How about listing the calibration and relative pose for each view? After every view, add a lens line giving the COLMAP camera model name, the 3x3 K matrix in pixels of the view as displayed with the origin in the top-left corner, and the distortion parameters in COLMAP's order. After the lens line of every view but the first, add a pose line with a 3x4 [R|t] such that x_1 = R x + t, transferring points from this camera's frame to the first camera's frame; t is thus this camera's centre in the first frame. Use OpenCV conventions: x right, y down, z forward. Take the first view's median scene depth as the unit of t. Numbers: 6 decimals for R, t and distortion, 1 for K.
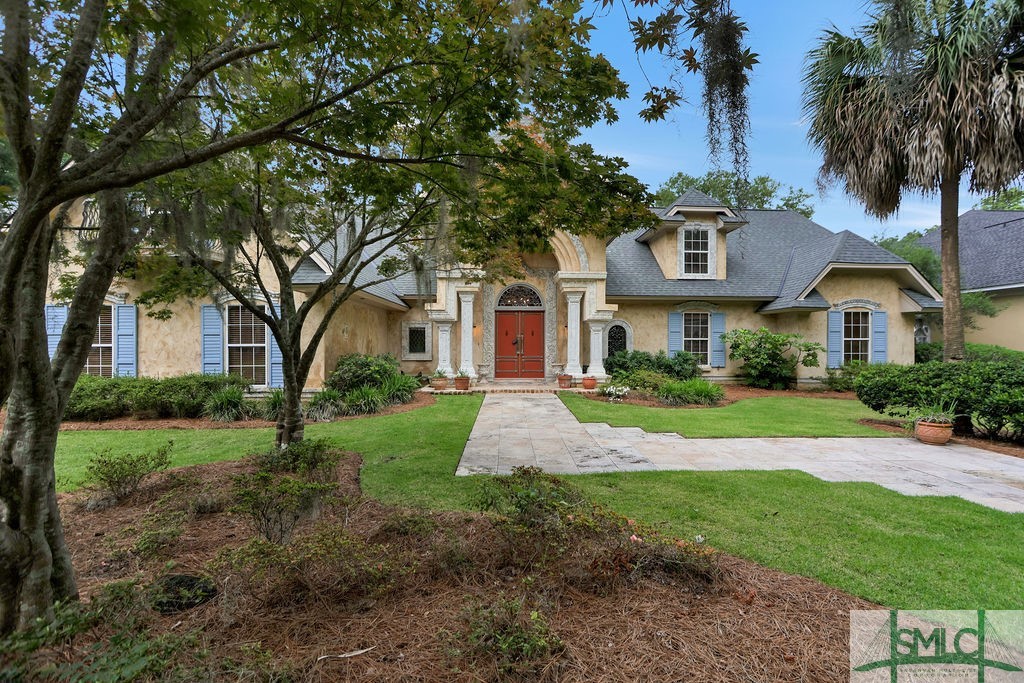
lens RADIAL K [[491.6, 0, 506.7], [0, 491.6, 343.7], [0, 0, 1]] dist [-0.013862, 0.000420]
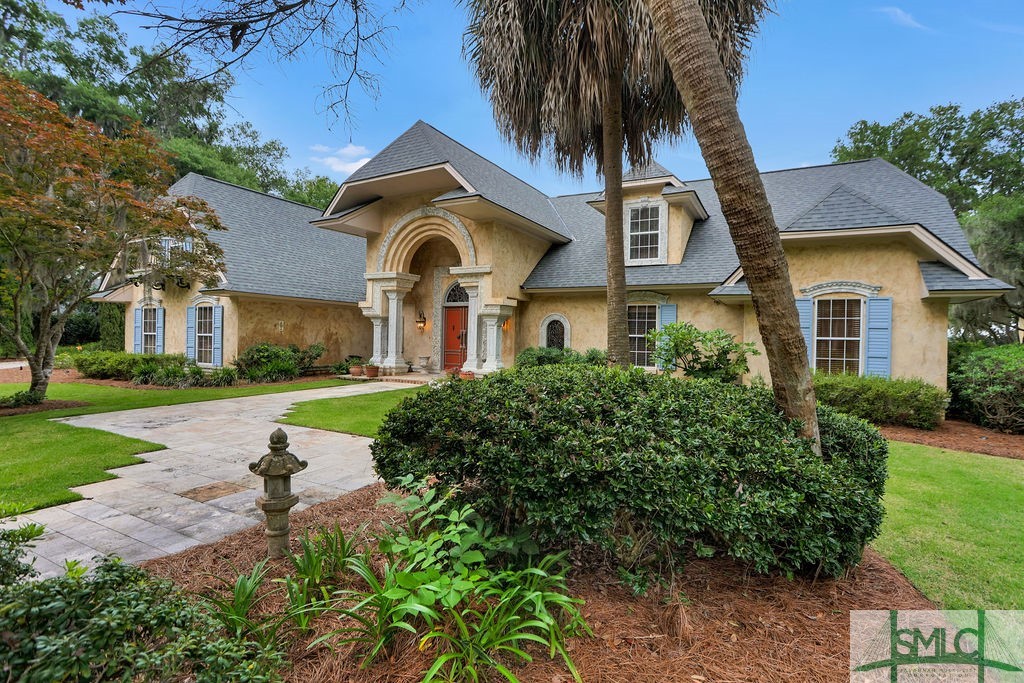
lens RADIAL K [[491.6, 0, 506.7], [0, 491.6, 343.7], [0, 0, 1]] dist [-0.013862, 0.000420]
pose [[0.861118, 0.021689, -0.507943, 0.663511], [-0.016572, 0.999756, 0.014595, -0.004470], [0.508136, -0.004150, 0.861267, 0.156519]]
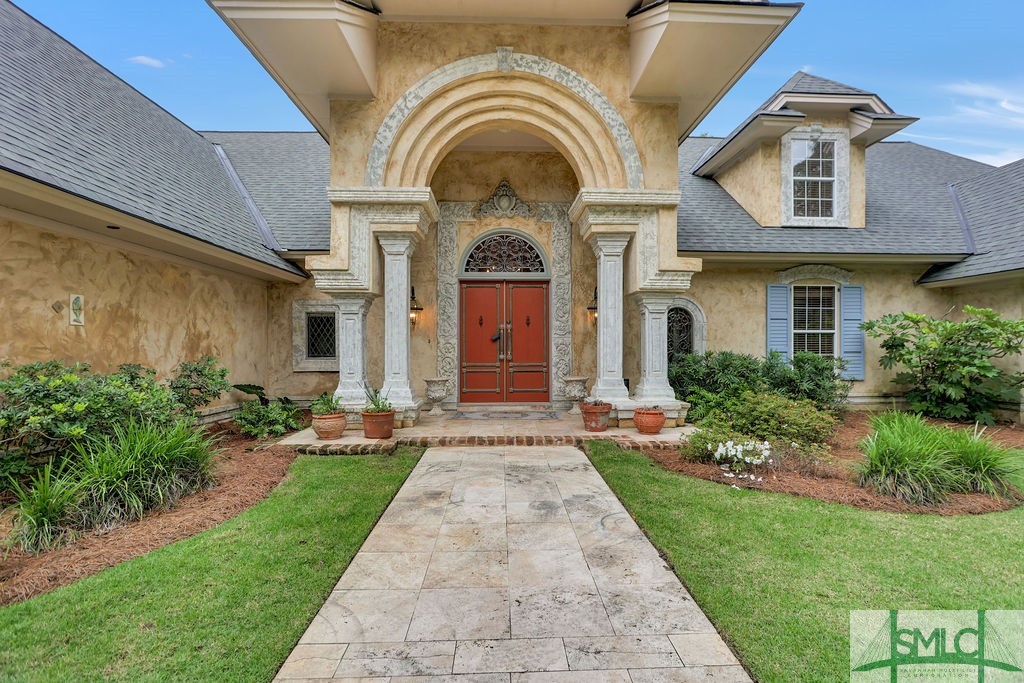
lens RADIAL K [[491.6, 0, 506.7], [0, 491.6, 343.7], [0, 0, 1]] dist [-0.013862, 0.000420]
pose [[0.999877, -0.003724, 0.015248, 0.021164], [0.003783, 0.999985, -0.003868, 0.006093], [-0.015234, 0.003925, 0.999876, 0.469805]]
